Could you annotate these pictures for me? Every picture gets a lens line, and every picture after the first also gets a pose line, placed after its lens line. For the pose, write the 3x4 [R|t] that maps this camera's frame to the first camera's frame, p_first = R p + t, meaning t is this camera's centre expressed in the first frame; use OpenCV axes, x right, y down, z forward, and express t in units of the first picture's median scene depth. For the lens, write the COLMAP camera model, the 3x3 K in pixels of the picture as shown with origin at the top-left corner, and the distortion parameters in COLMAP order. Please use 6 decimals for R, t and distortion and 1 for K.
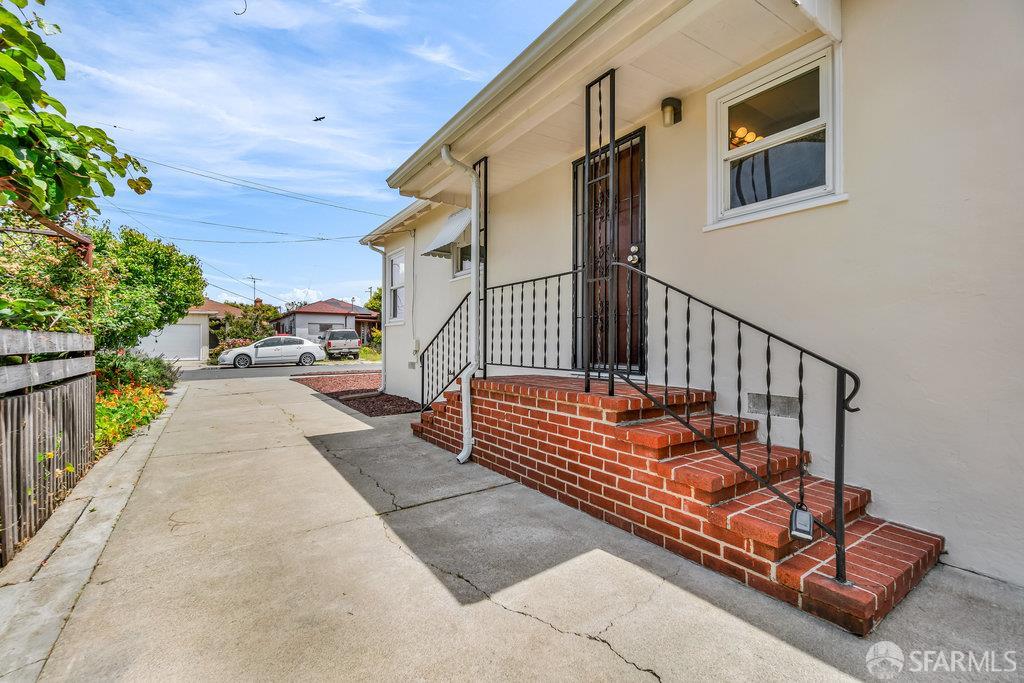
lens RADIAL K [[439.7, 0, 513.8], [0, 439.7, 345.5], [0, 0, 1]] dist [-0.006854, 0.000818]
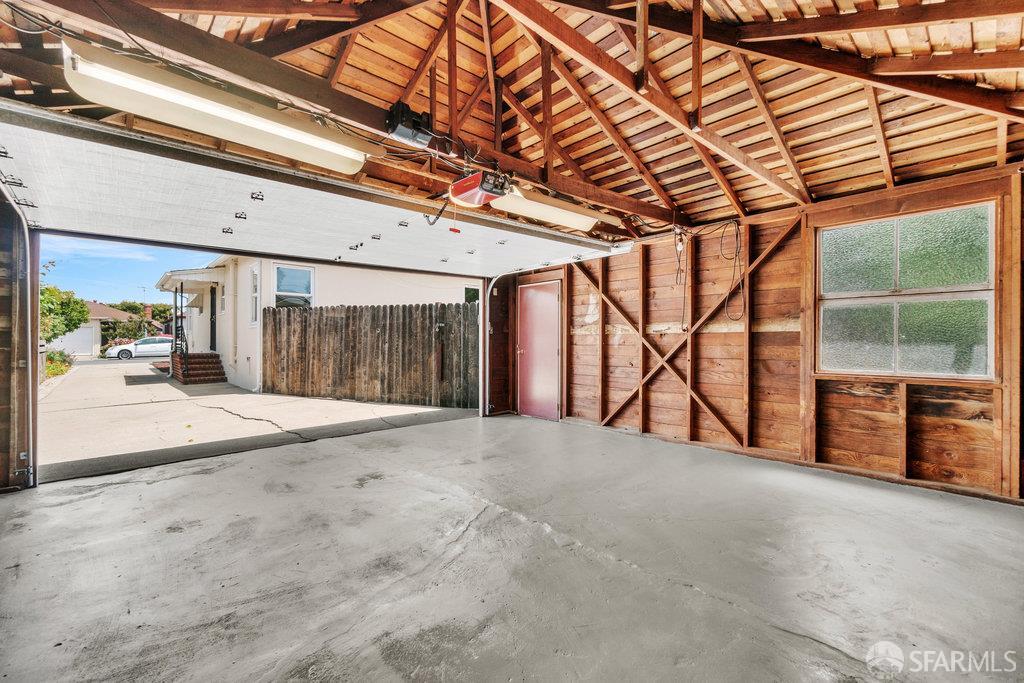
lens RADIAL K [[442.4, 0, 508.7], [0, 442.4, 341.5], [0, 0, 1]] dist [-0.004187, 0.001264]
pose [[0.992162, -0.002578, 0.124934, 0.428263], [0.003062, 0.999989, -0.003683, 0.002375], [-0.124923, 0.004036, 0.992158, -0.561813]]
